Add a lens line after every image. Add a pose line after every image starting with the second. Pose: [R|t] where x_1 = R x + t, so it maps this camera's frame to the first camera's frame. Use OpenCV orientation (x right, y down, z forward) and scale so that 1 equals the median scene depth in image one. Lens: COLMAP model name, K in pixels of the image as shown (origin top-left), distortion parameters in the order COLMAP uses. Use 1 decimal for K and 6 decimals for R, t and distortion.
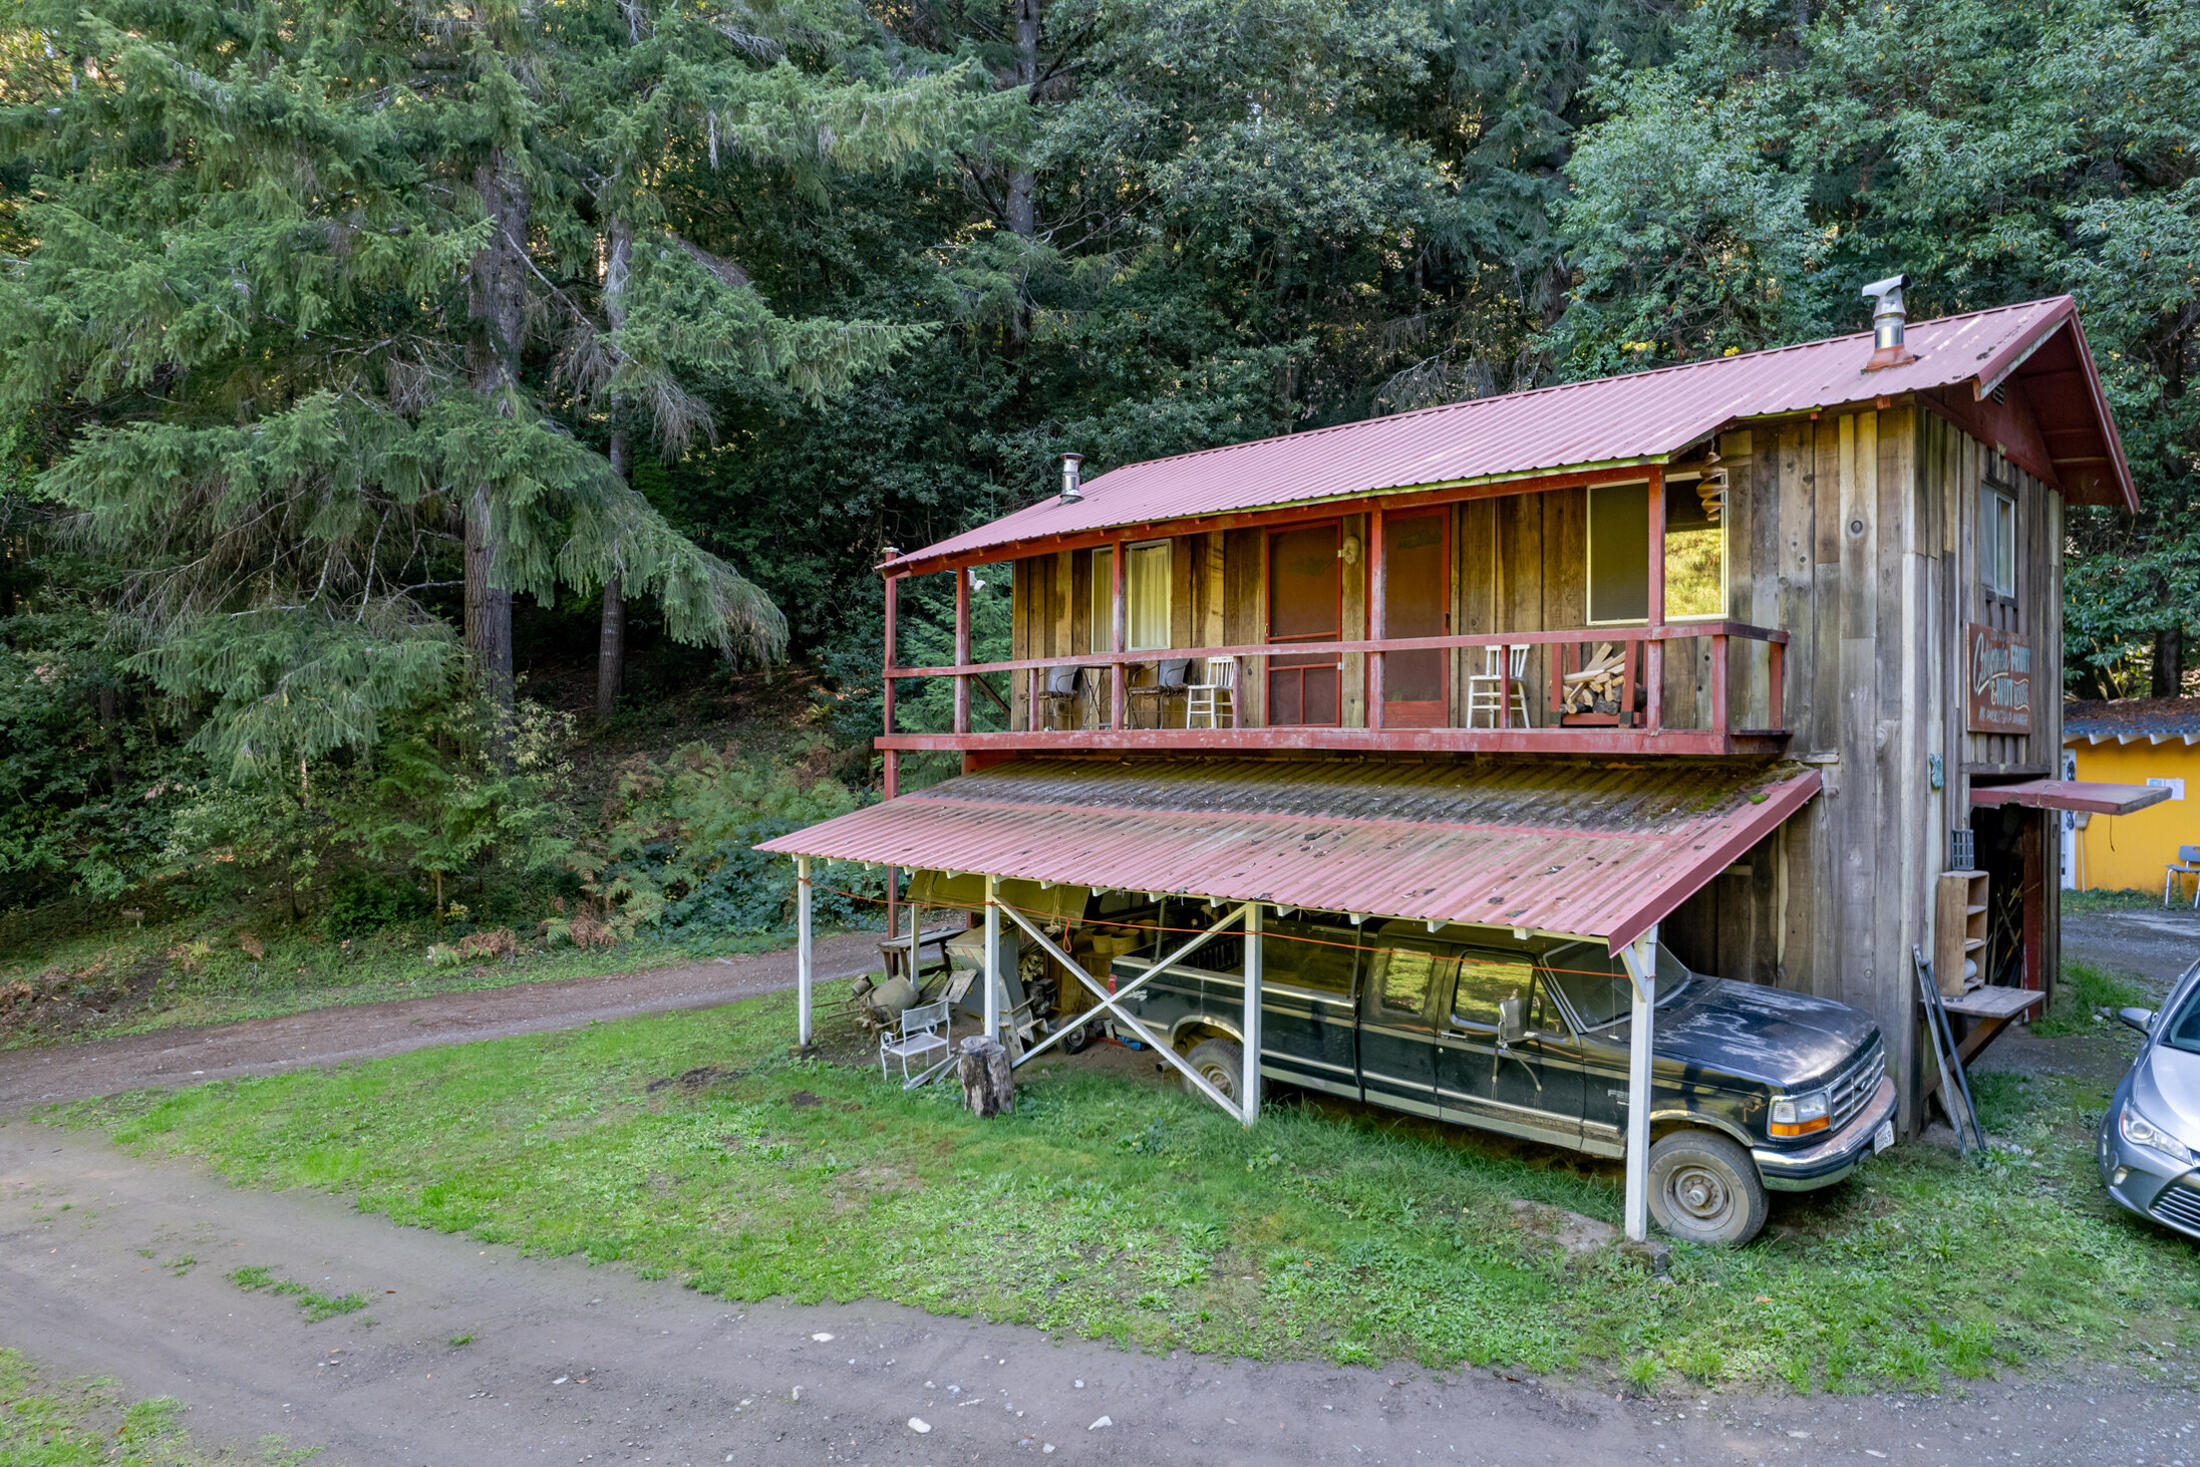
lens RADIAL K [[1421.8, 0, 1156.1], [0, 1421.8, 732.8], [0, 0, 1]] dist [-0.087863, 0.086924]
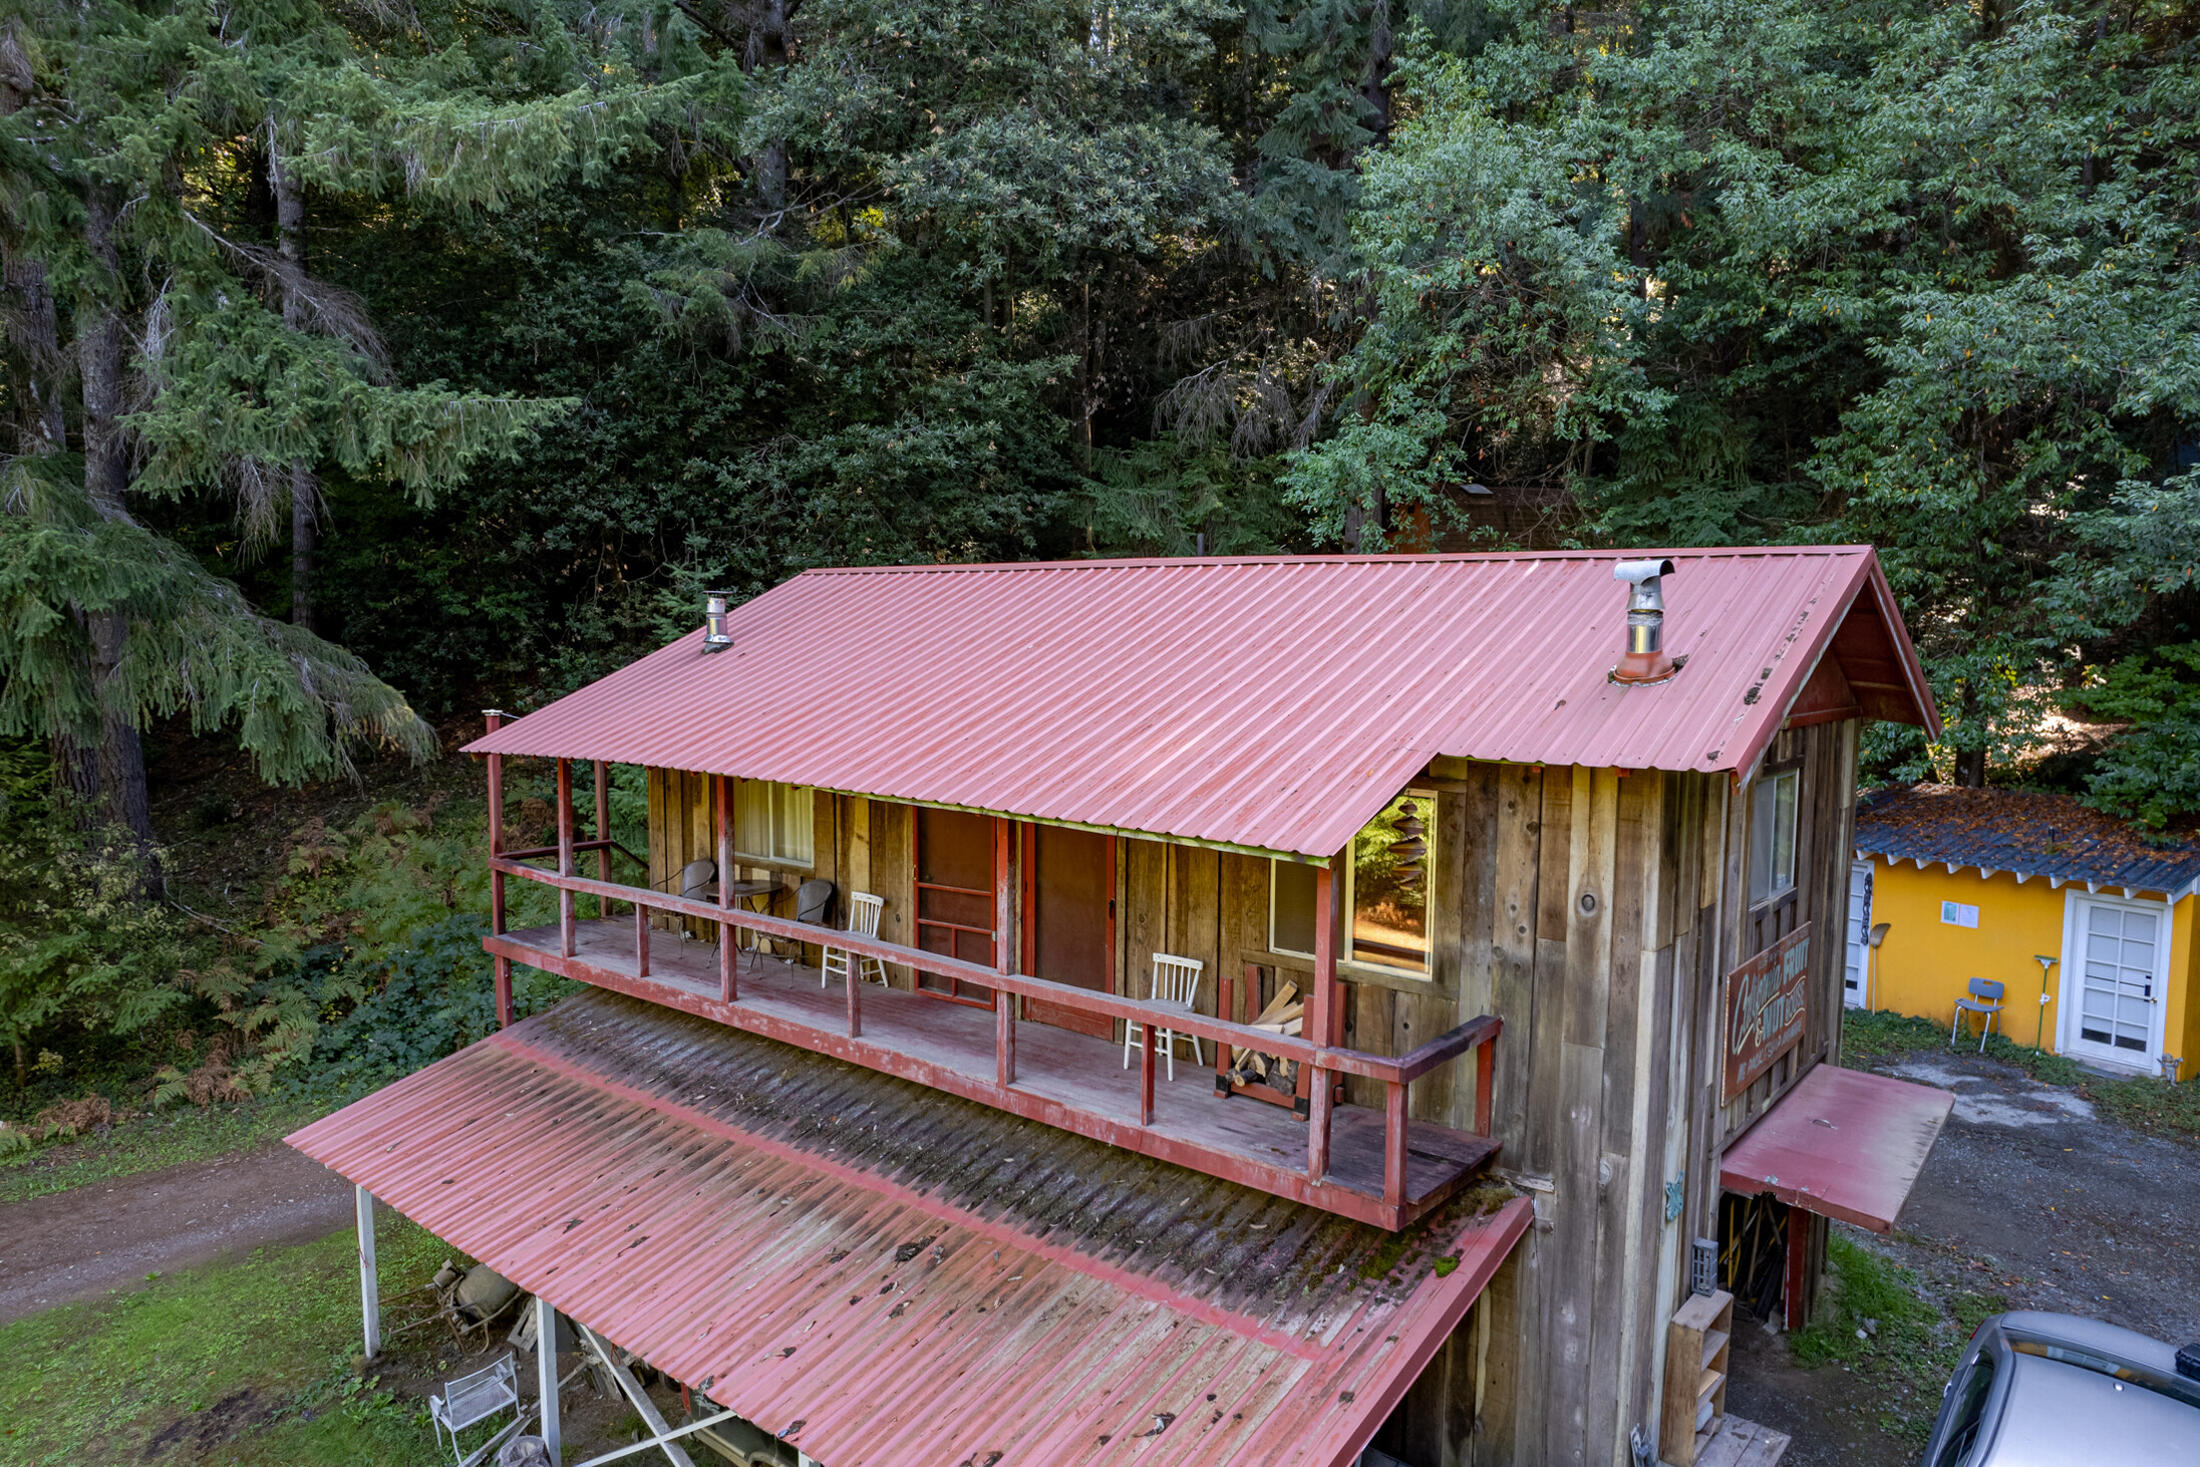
lens RADIAL K [[1414.6, 0, 1163.2], [0, 1414.6, 731.0], [0, 0, 1]] dist [-0.089945, 0.068237]
pose [[0.995548, -0.006324, 0.094041, 0.110852], [-0.002514, 0.995610, 0.093563, -0.175773], [-0.094219, -0.093383, 0.991162, 0.150176]]
